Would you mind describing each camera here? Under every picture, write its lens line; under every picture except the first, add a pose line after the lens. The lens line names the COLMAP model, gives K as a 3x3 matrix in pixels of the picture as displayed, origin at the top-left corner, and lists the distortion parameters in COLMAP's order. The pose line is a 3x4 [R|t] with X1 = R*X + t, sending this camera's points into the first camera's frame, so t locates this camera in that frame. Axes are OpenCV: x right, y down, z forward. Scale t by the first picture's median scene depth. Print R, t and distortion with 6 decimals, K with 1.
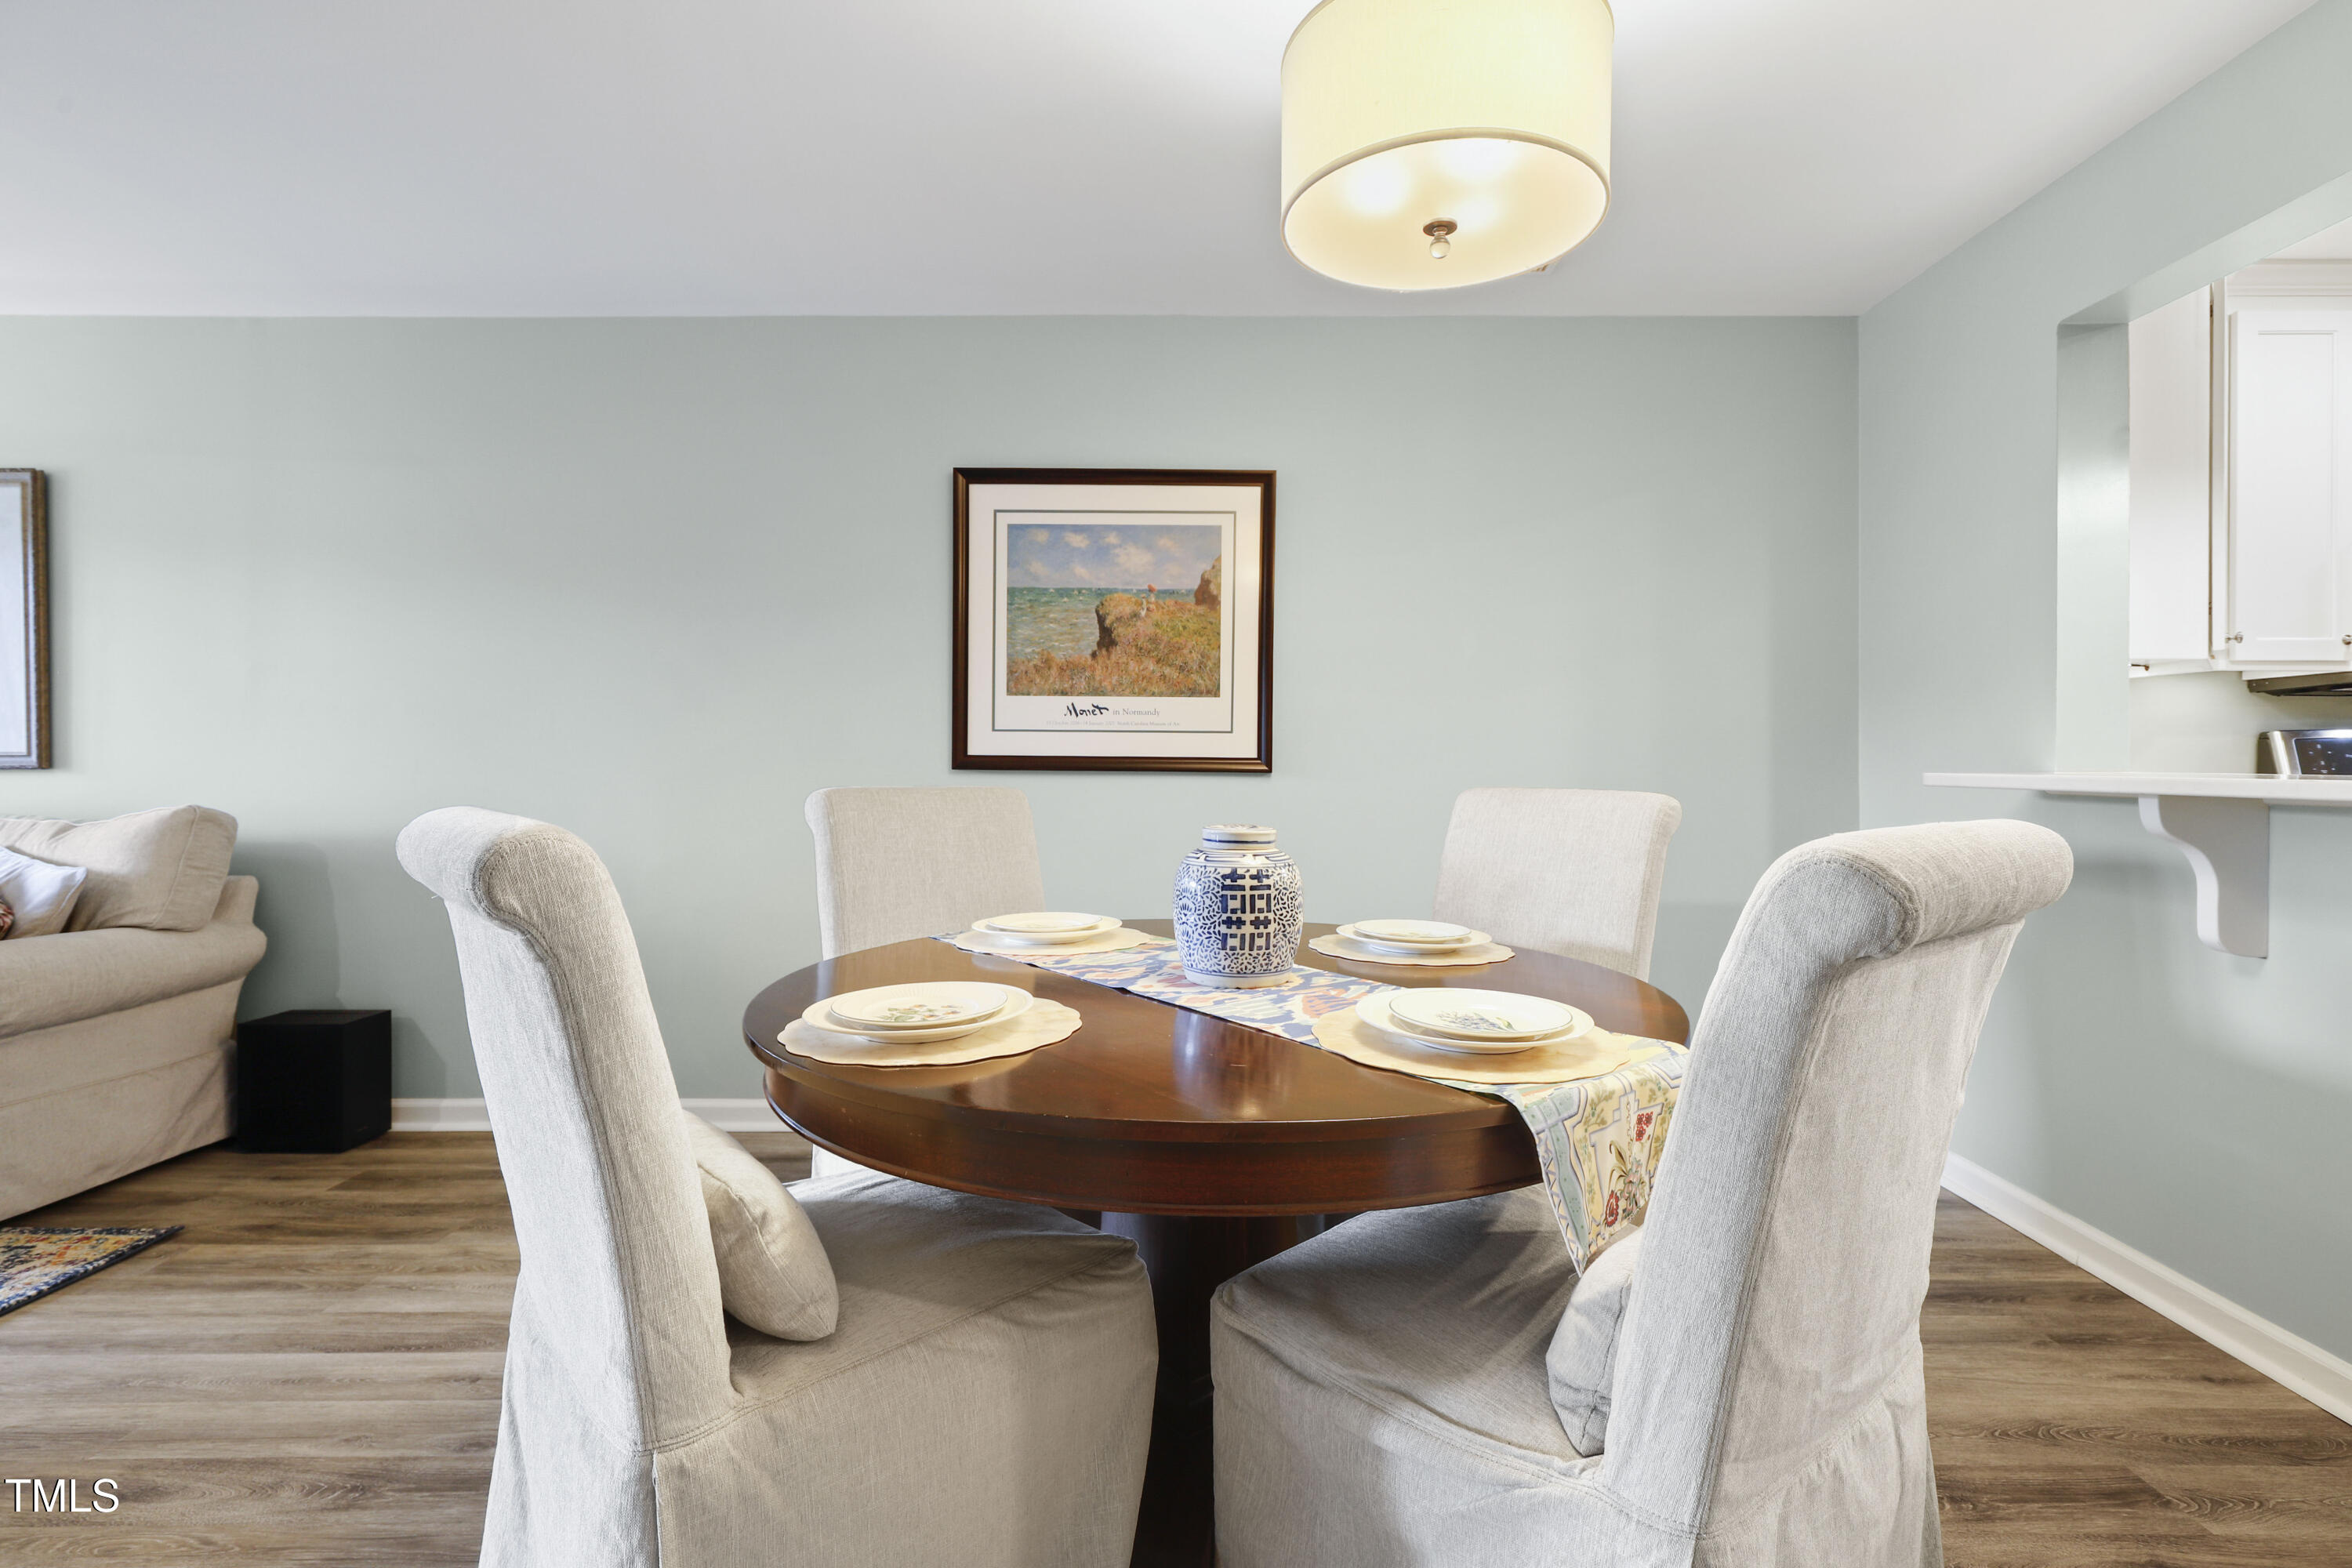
lens RADIAL K [[1082.2, 0, 1193.1], [0, 1082.2, 767.6], [0, 0, 1]] dist [-0.000604, -0.001118]
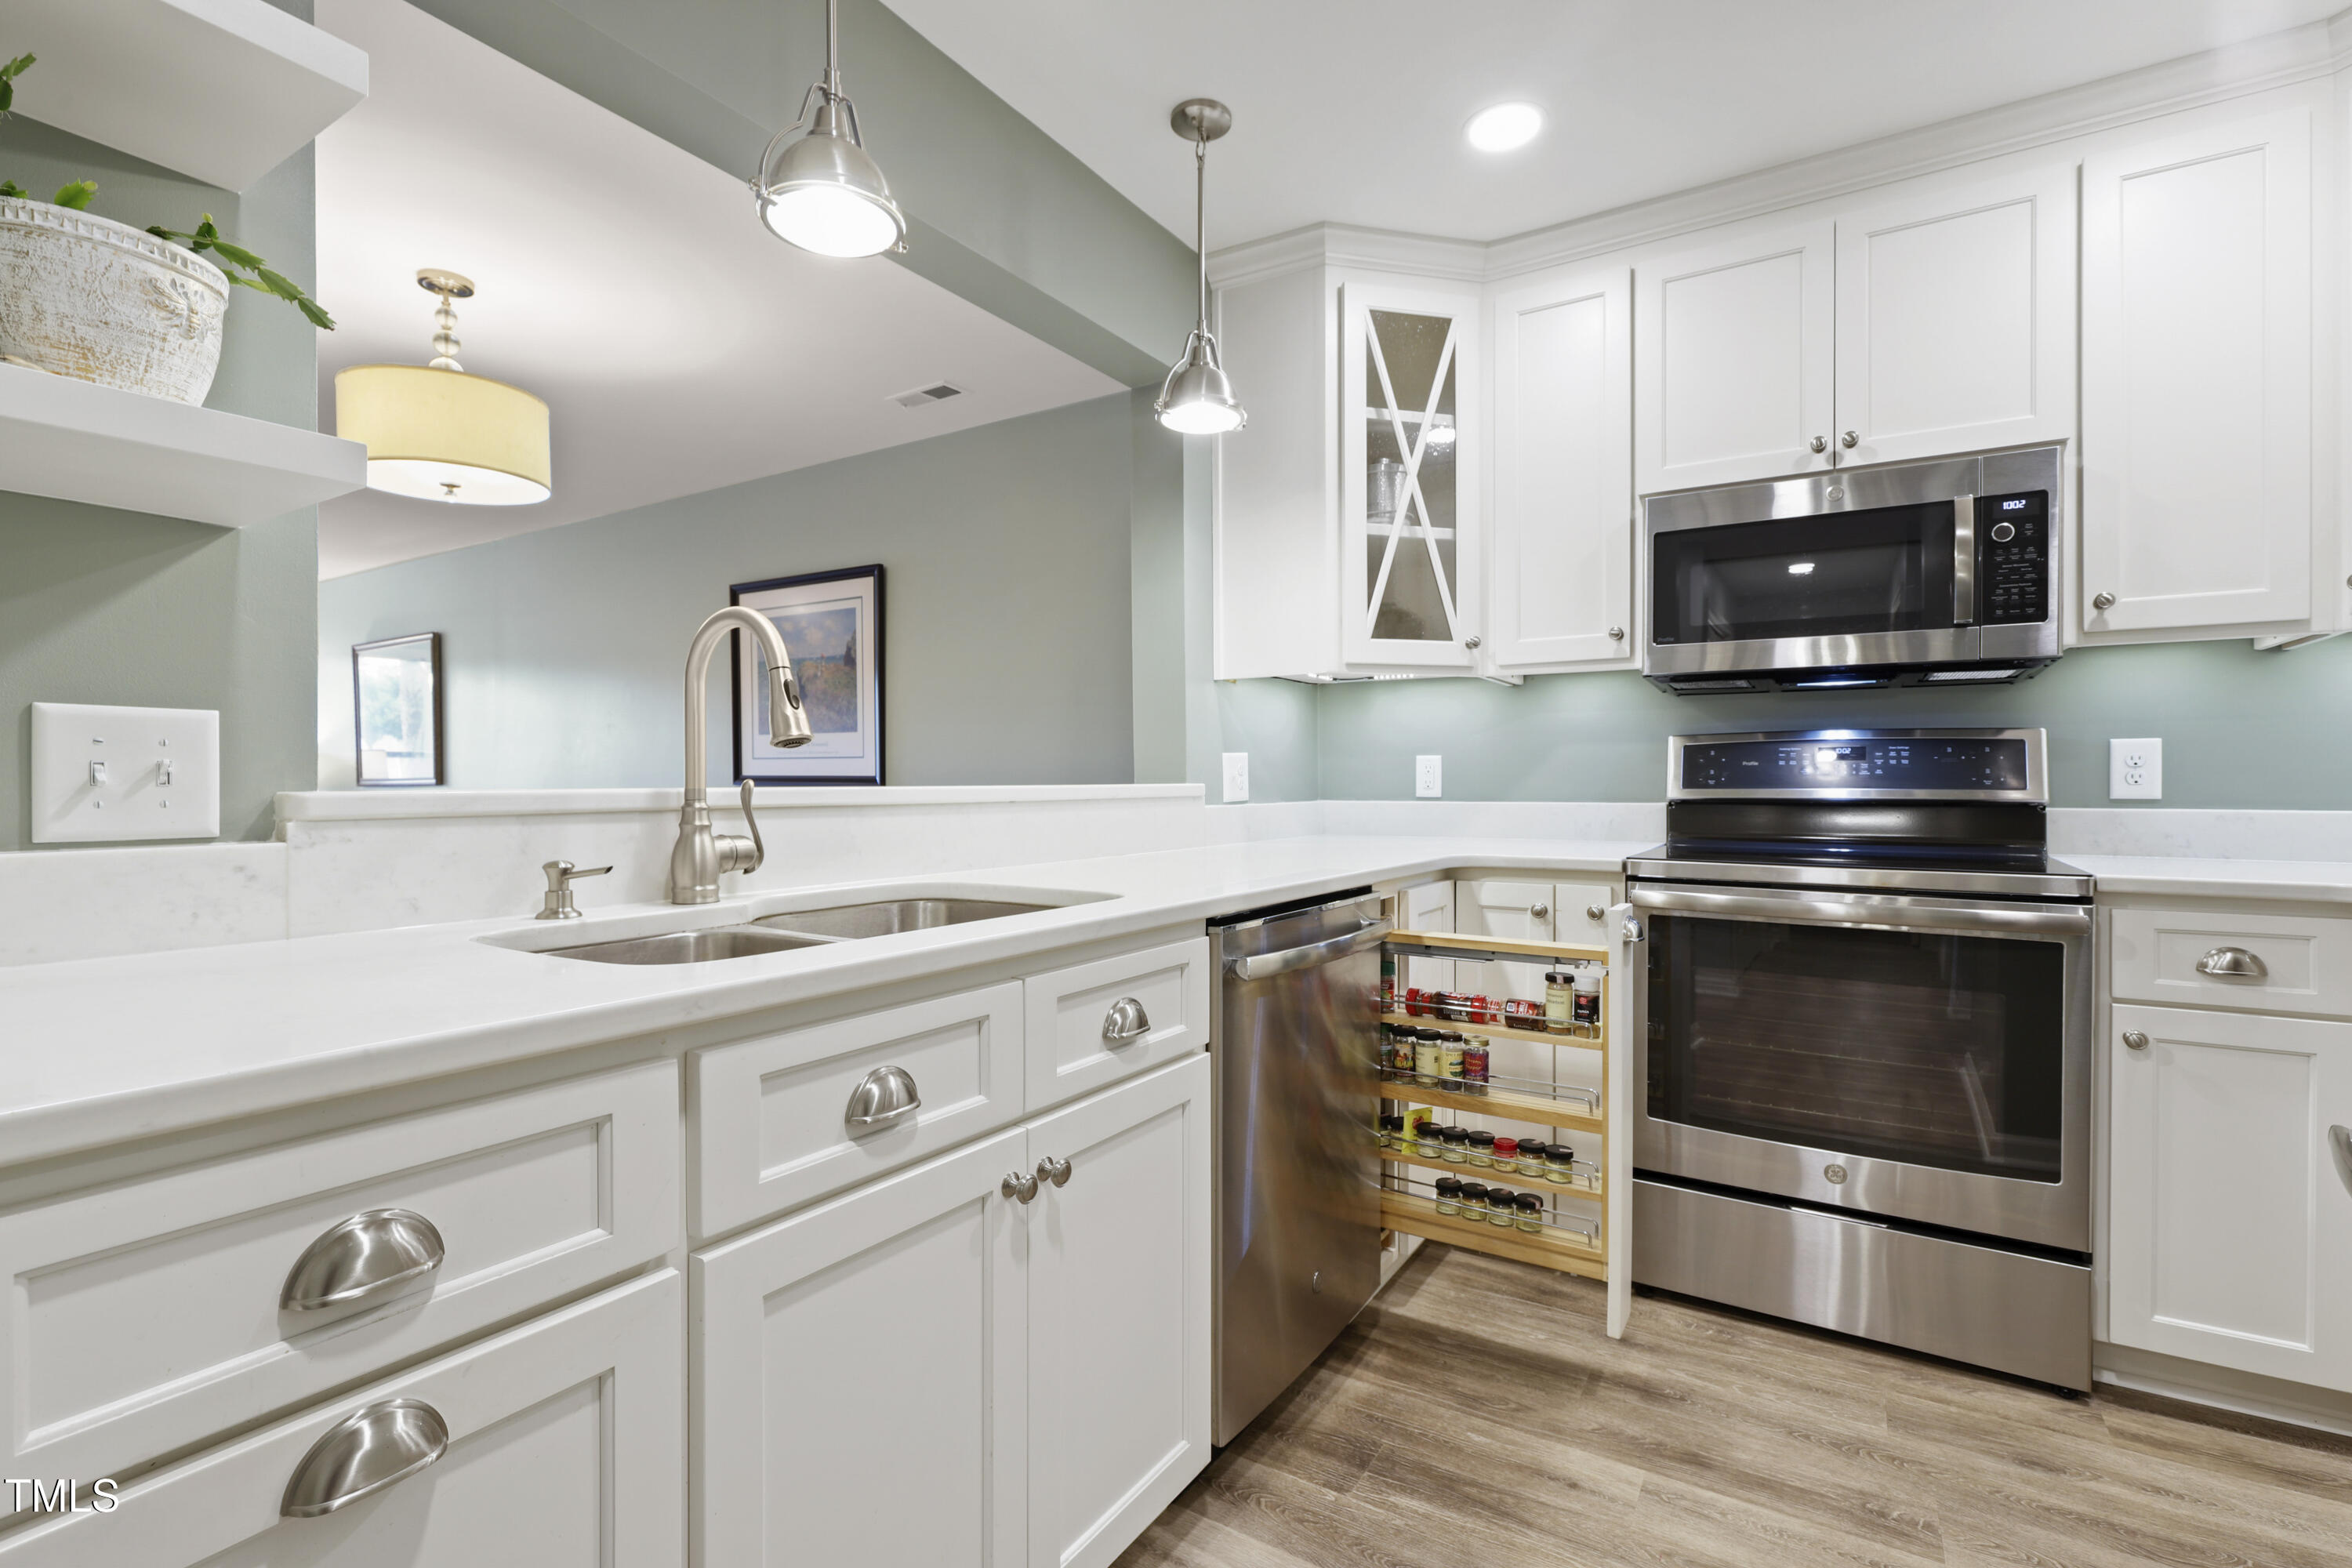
lens RADIAL K [[1082.2, 0, 1165.3], [0, 1082.2, 786.6], [0, 0, 1]] dist [-0.000604, -0.001118]
pose [[0.848386, -0.001089, -0.529377, 1.085802], [-0.000584, 0.999995, -0.002994, 0.008066], [0.529378, 0.002849, 0.848382, 0.040989]]
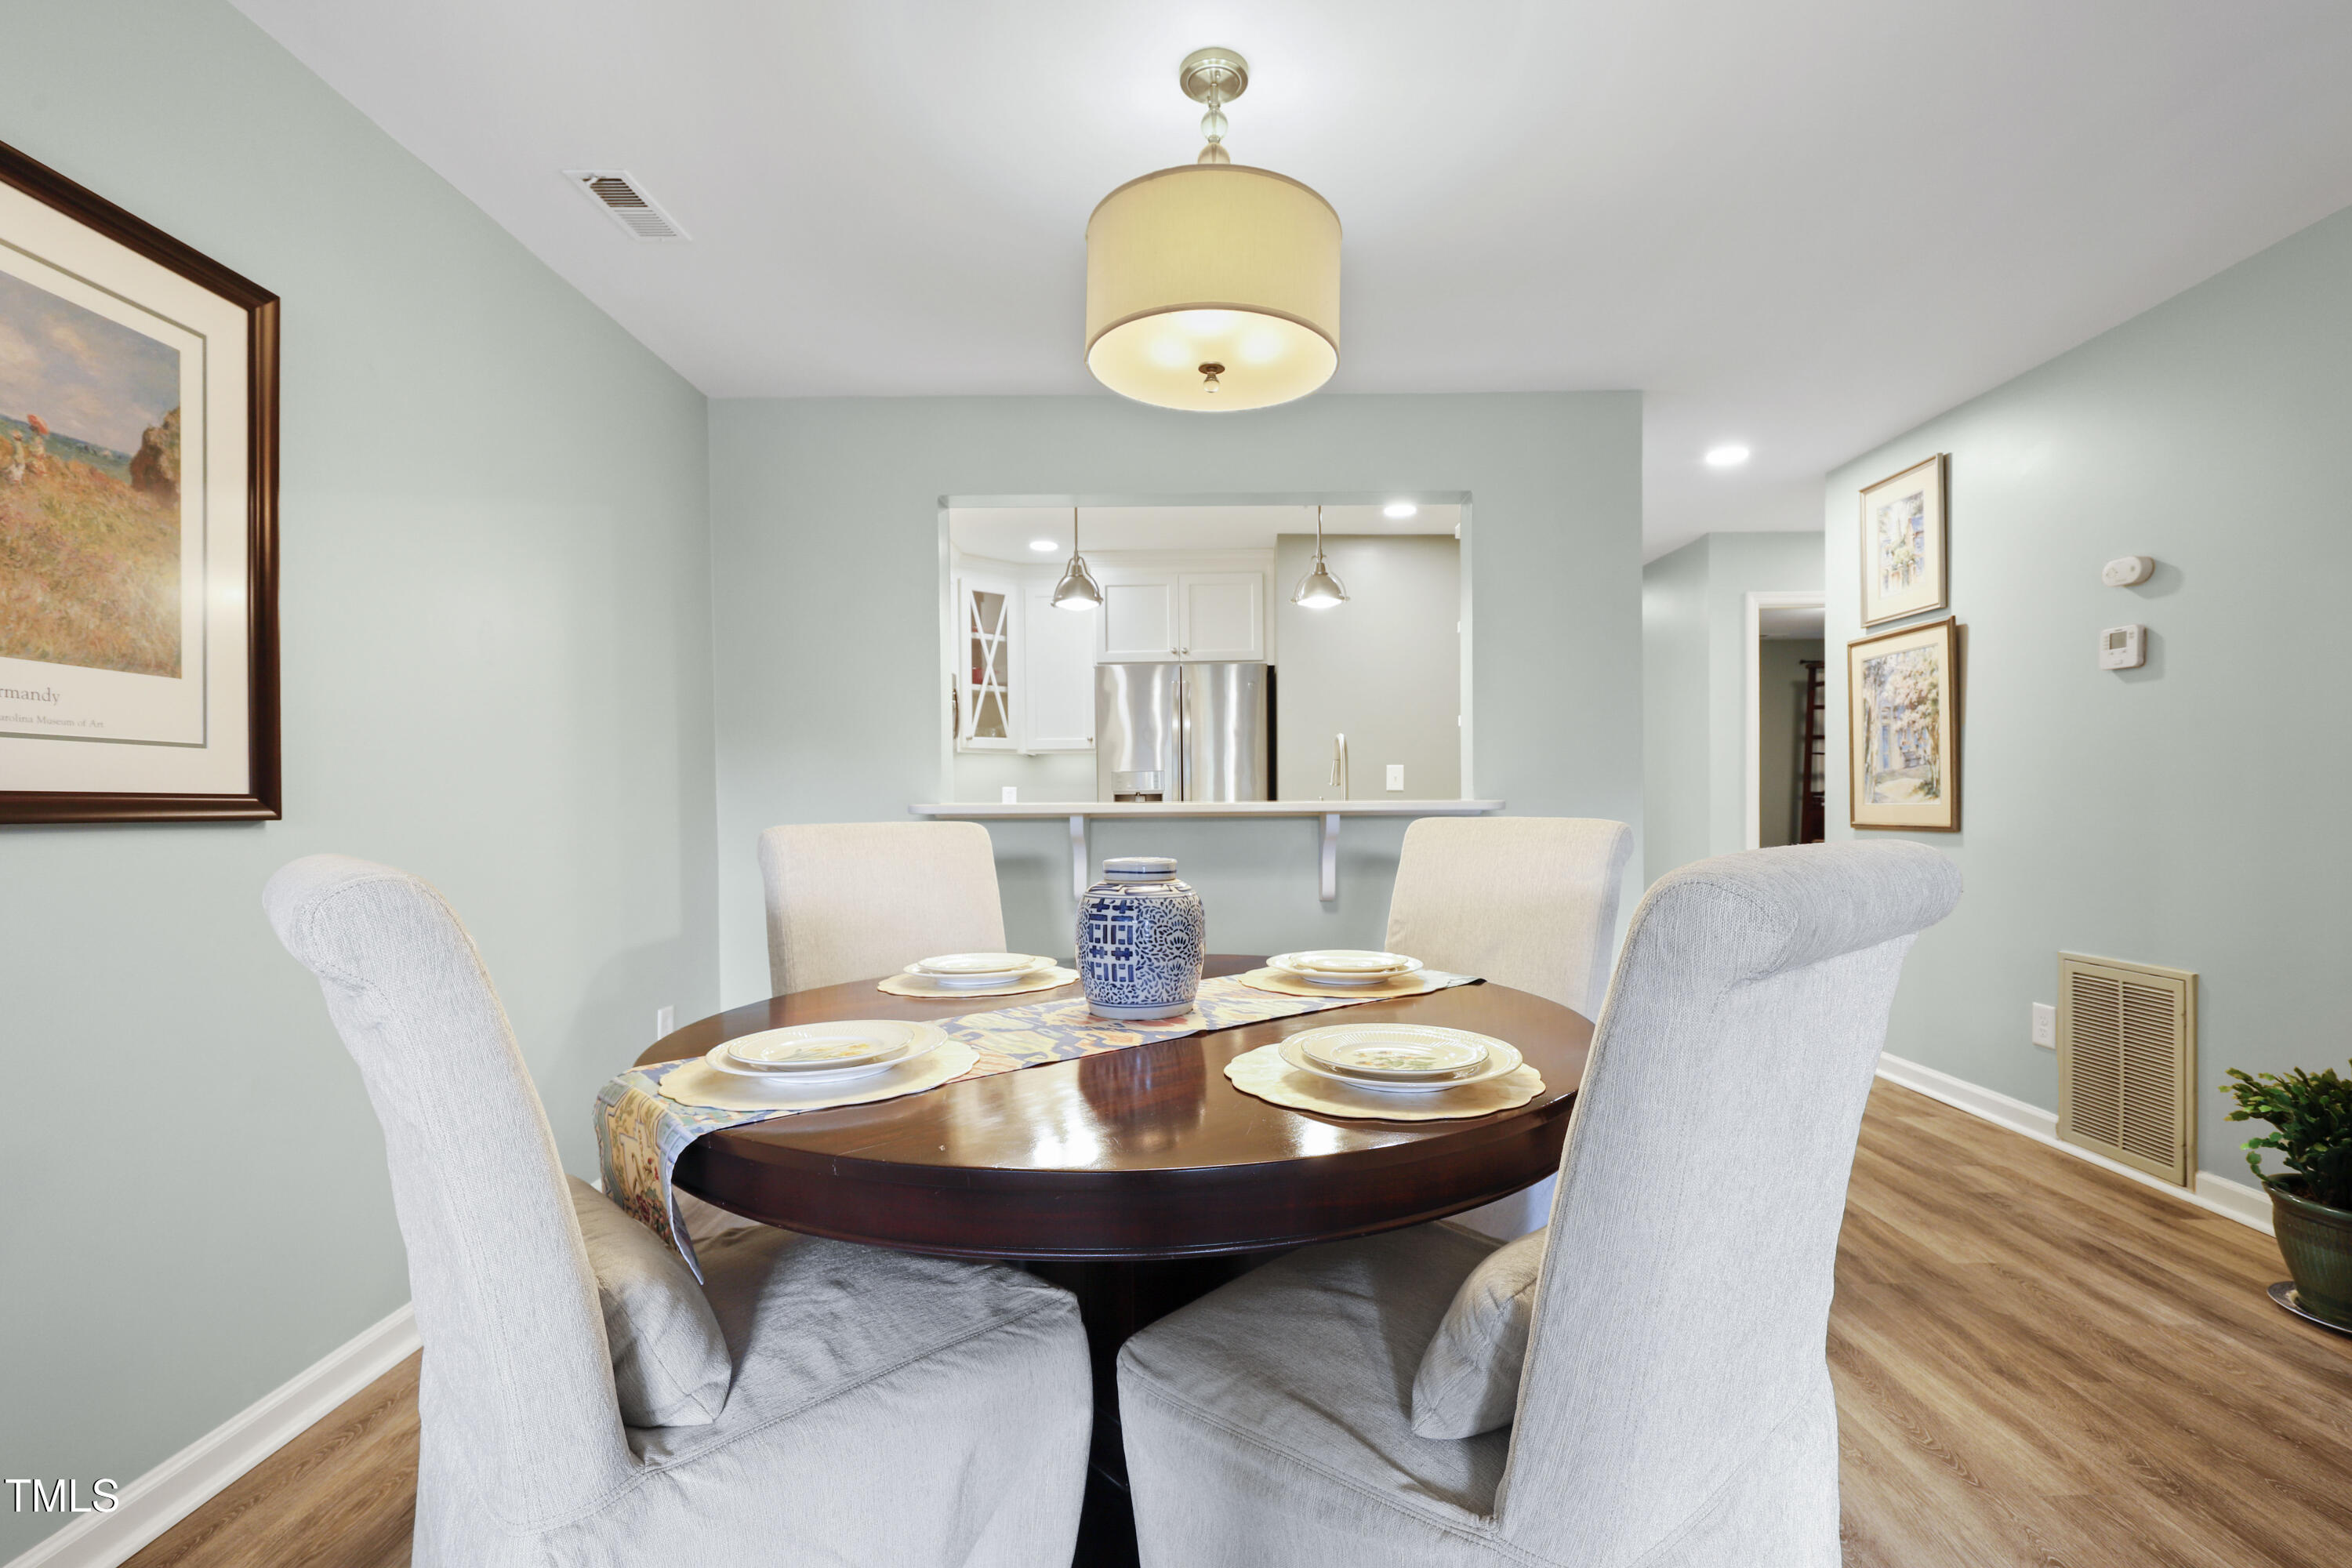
lens RADIAL K [[1082.2, 0, 1186.2], [0, 1082.2, 812.0], [0, 0, 1]] dist [-0.000604, -0.001118]
pose [[-0.011727, -0.012775, 0.999850, -0.504102], [0.018972, 0.999736, 0.012996, 0.001800], [-0.999751, 0.019121, -0.011481, 0.521932]]
